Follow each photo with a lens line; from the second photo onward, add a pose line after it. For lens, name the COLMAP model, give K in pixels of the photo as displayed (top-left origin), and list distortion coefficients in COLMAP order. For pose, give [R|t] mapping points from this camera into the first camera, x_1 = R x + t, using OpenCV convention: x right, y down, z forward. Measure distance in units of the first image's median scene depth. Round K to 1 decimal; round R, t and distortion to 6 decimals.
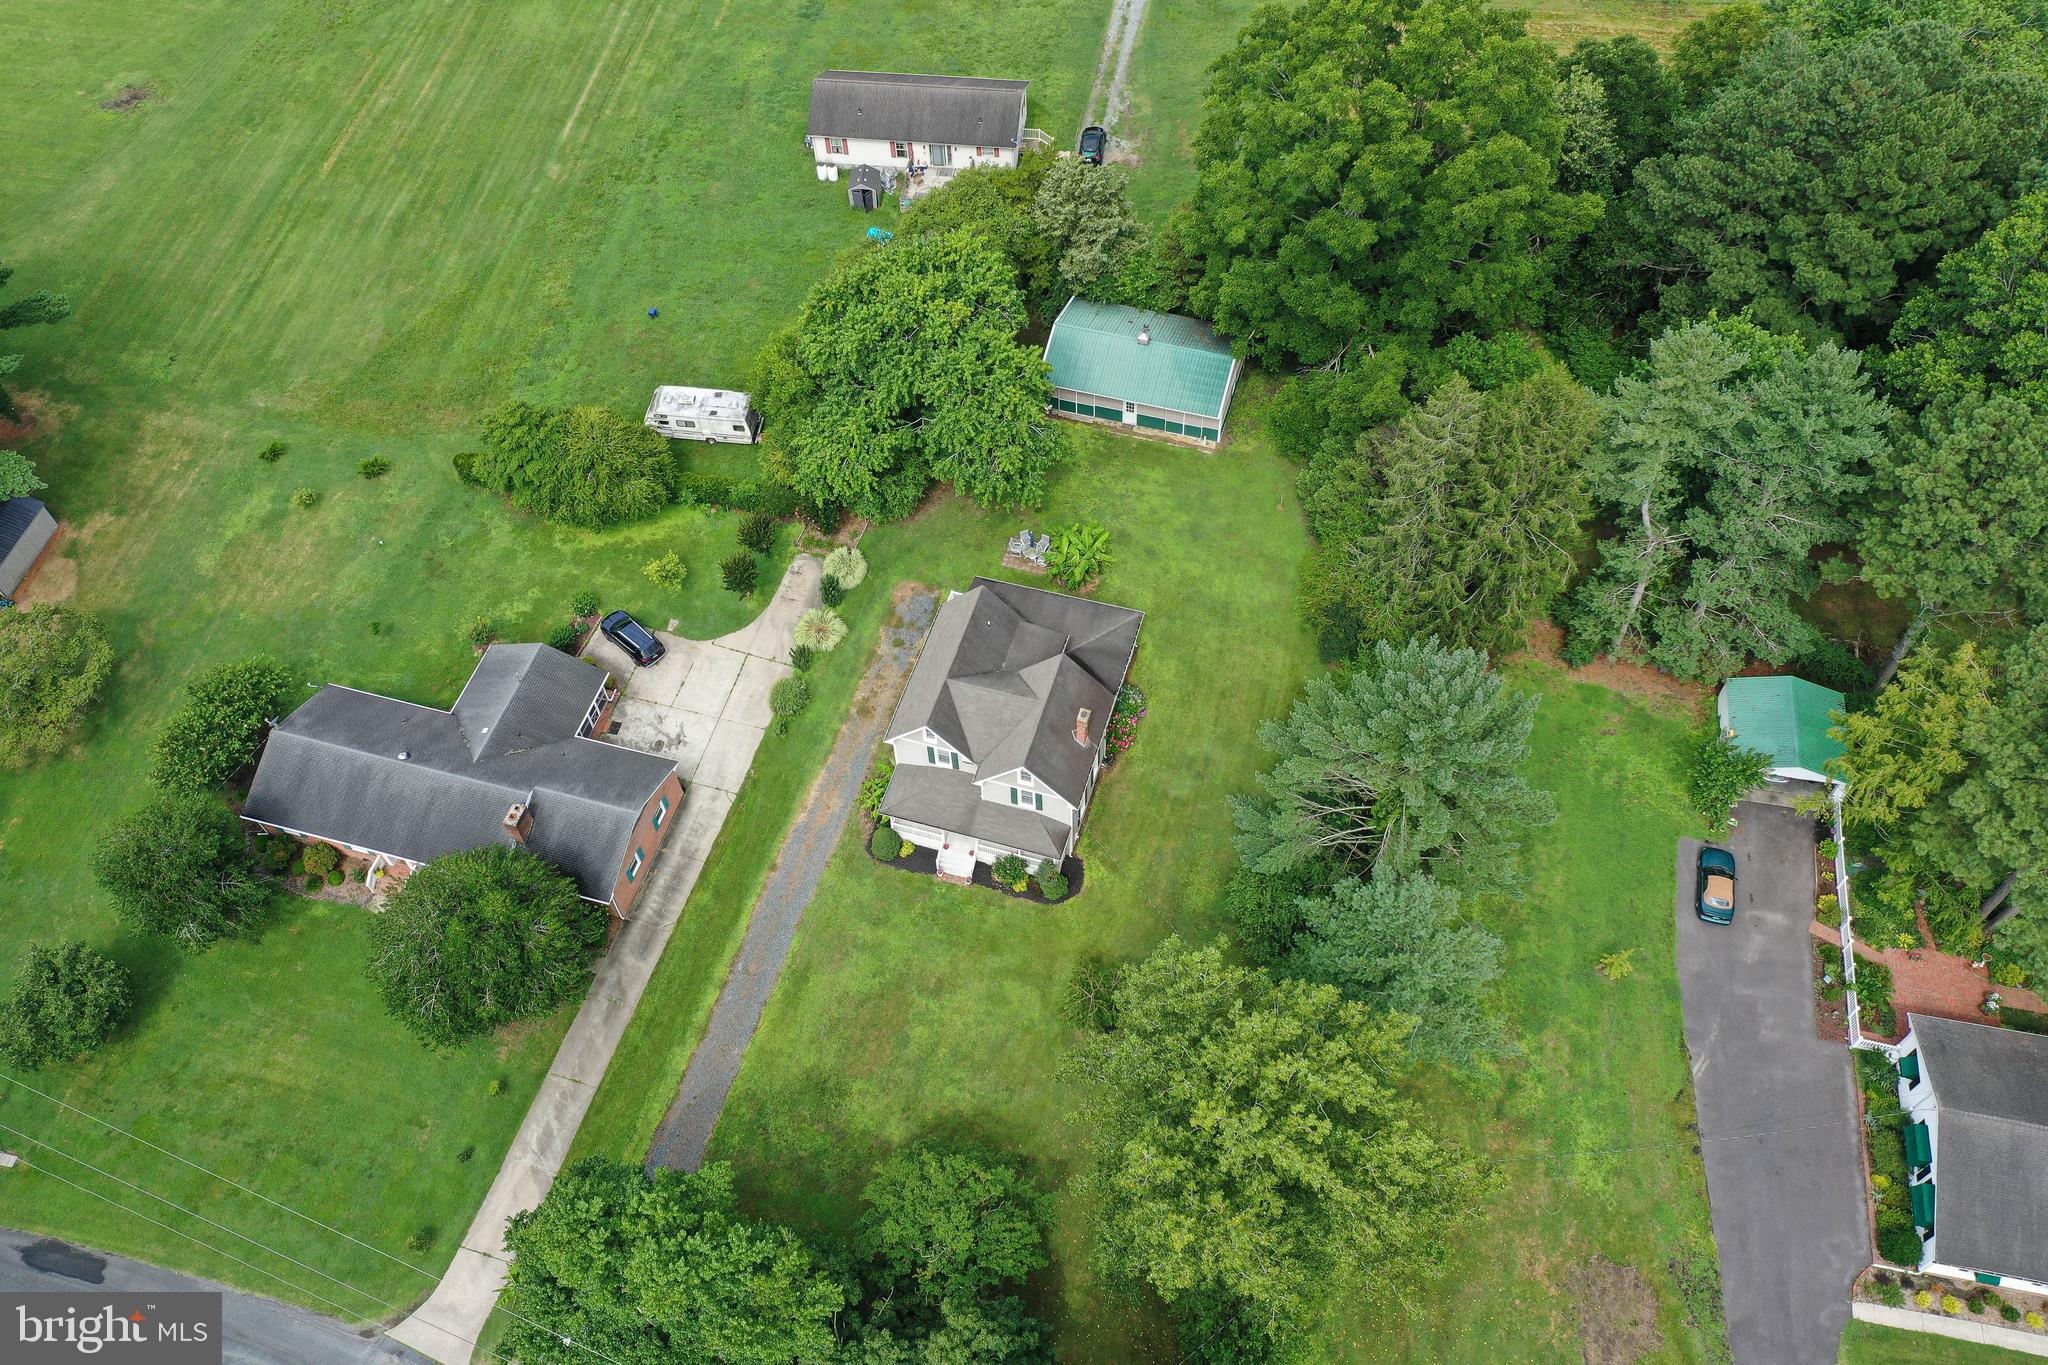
lens RADIAL K [[1615.4, 0, 1005.3], [0, 1615.4, 687.7], [0, 0, 1]] dist [0.035925, -0.005232]
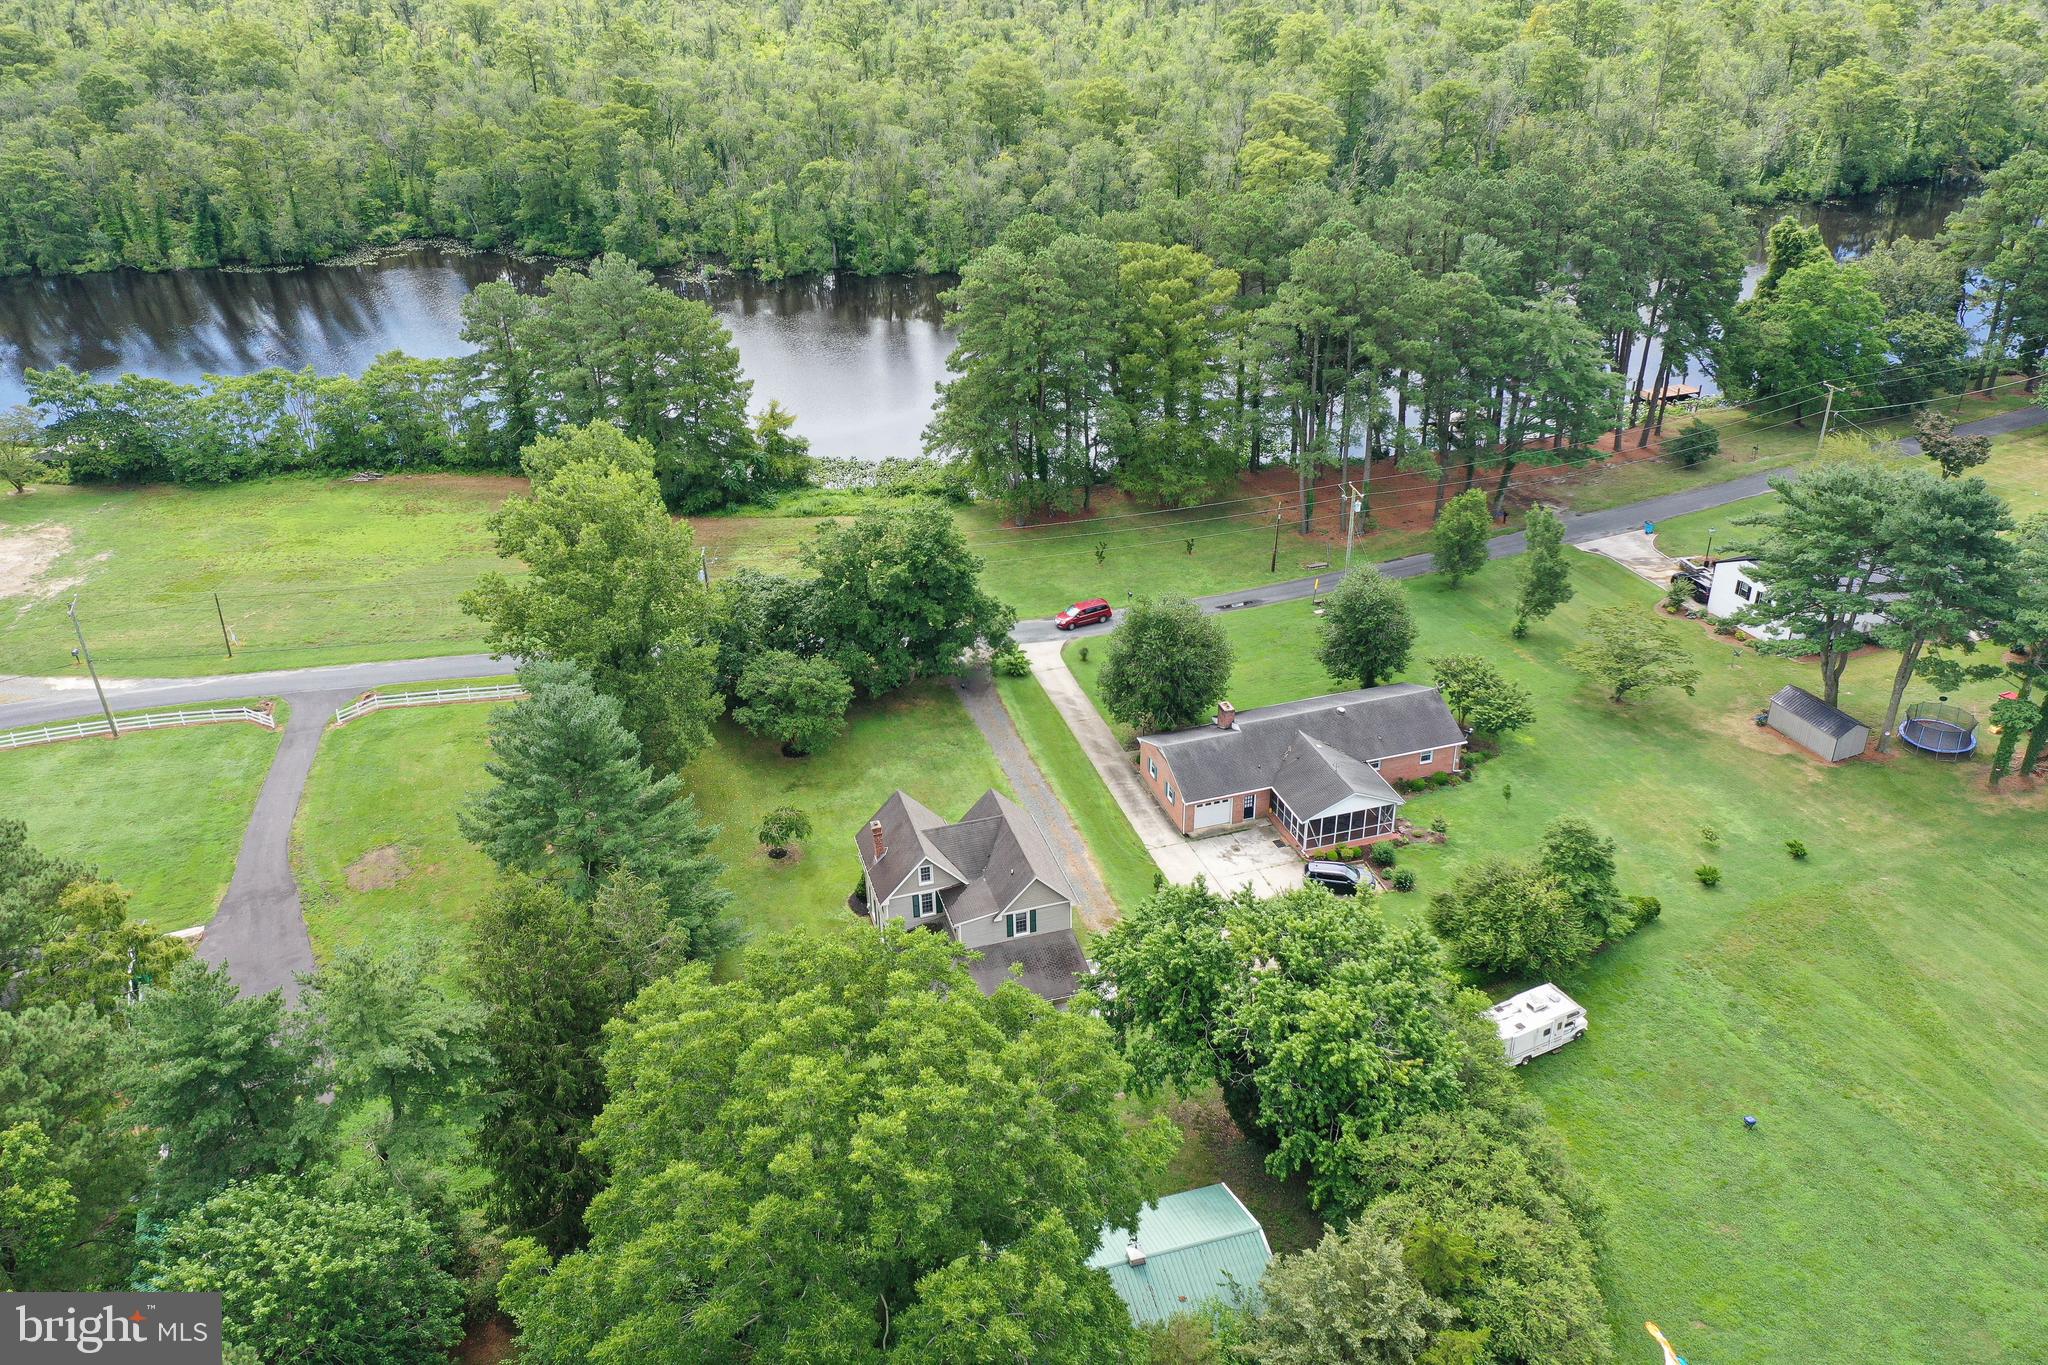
lens RADIAL K [[1610.3, 0, 1024.9], [0, 1610.3, 680.1], [0, 0, 1]] dist [0.020863, -0.006687]
pose [[-0.827522, 0.313164, -0.465977, 0.406209], [-0.432227, 0.174340, 0.884752, -0.931389], [0.358311, 0.933560, -0.008913, 0.836699]]
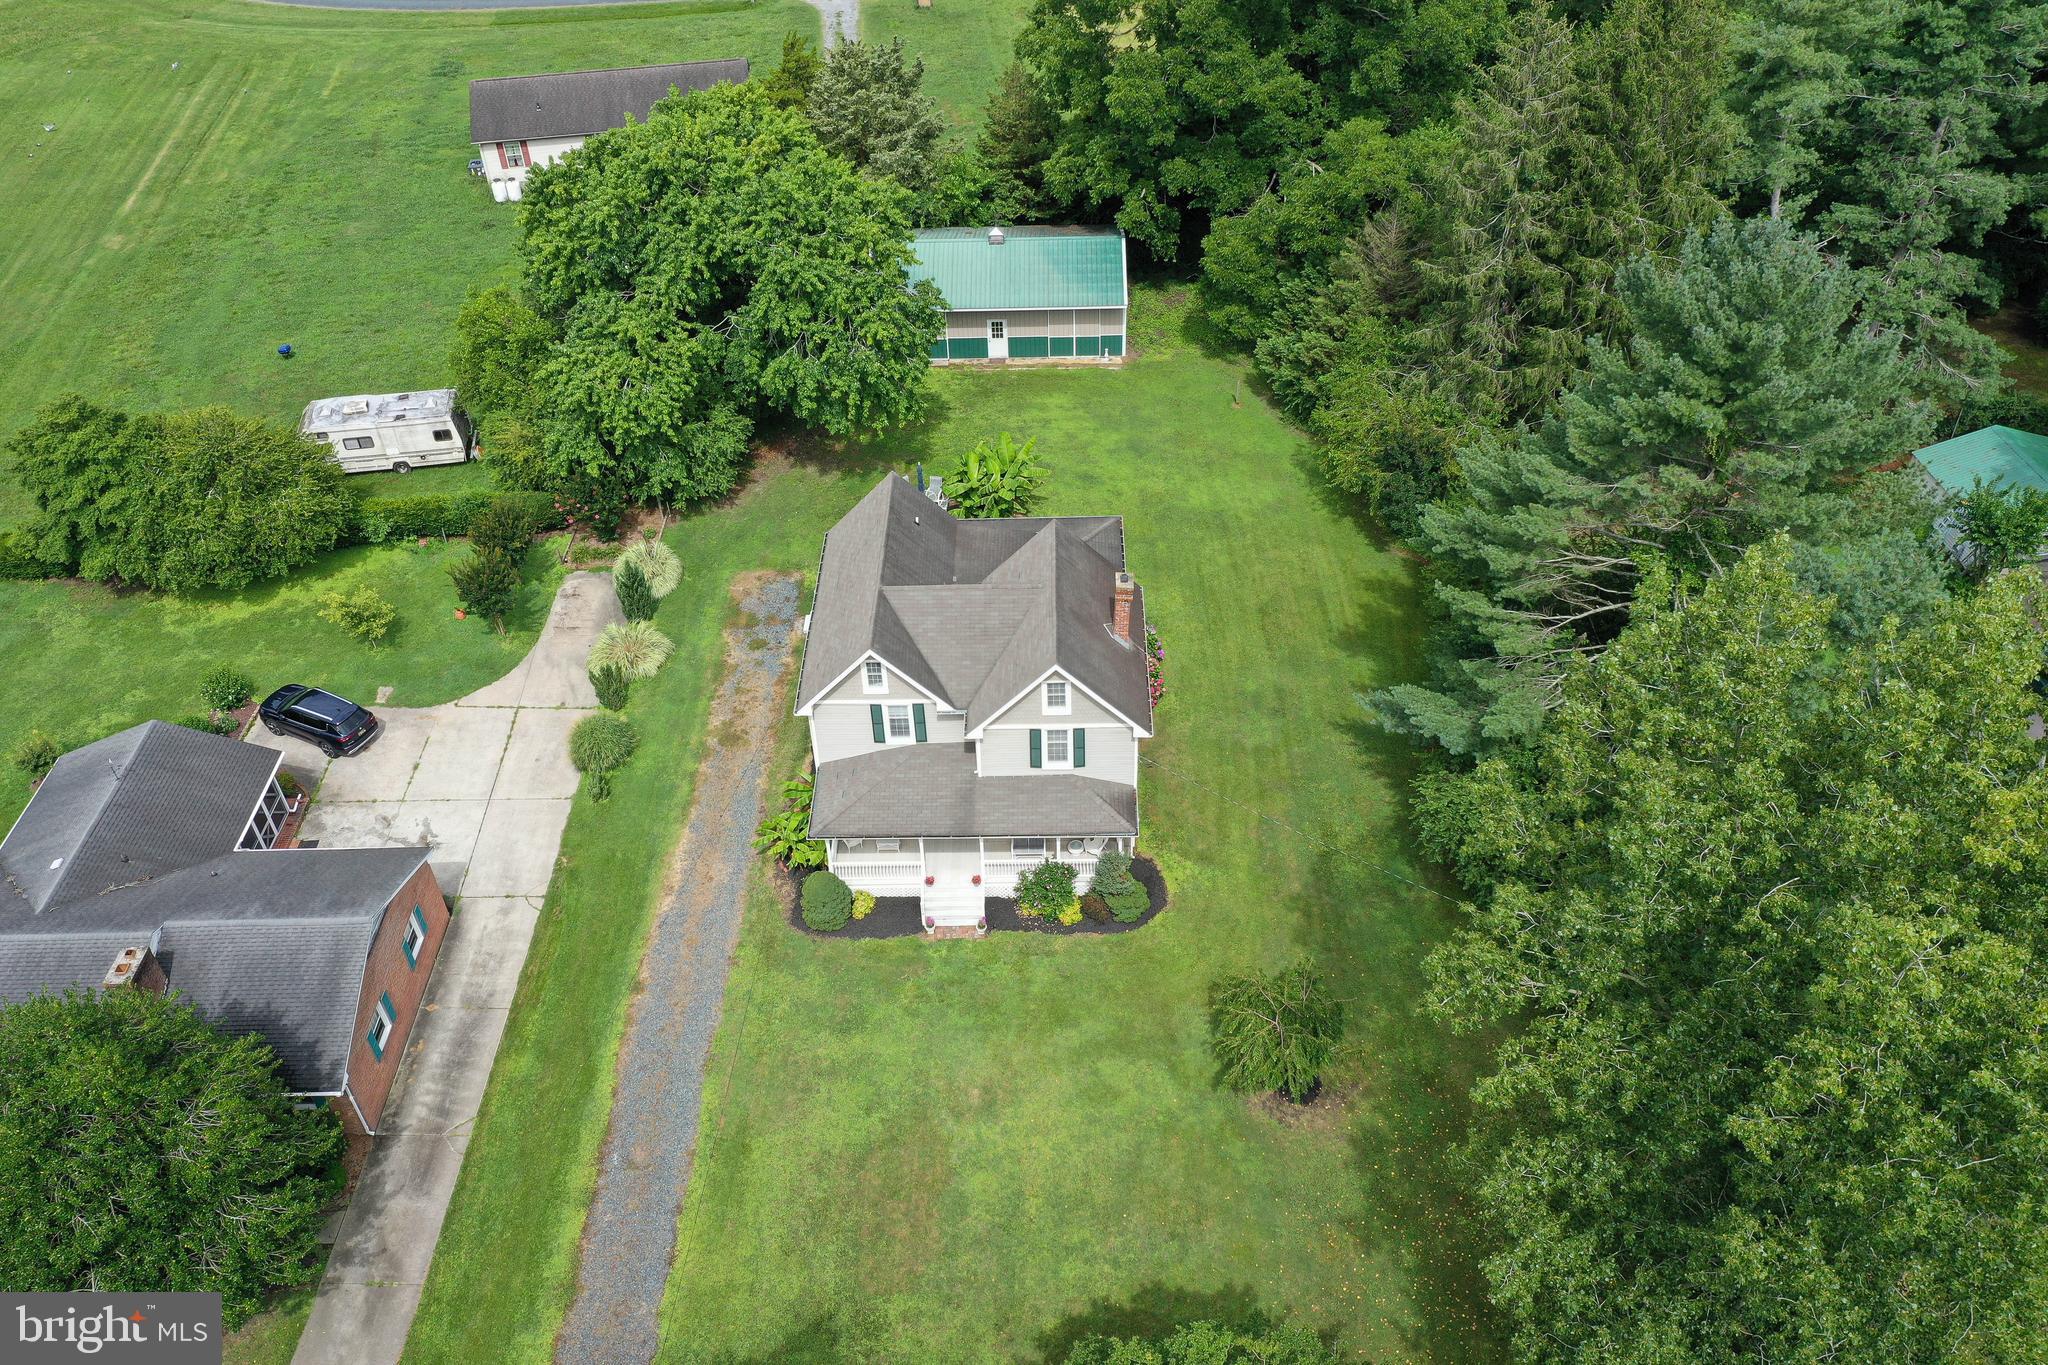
lens RADIAL K [[1623.4, 0, 1021.9], [0, 1623.4, 678.2], [0, 0, 1]] dist [0.008384, 0.007820]
pose [[0.958068, -0.181806, 0.221478, -0.113543], [0.231789, 0.946149, -0.226001, 0.157877], [-0.168462, 0.267861, 0.948615, 0.386841]]
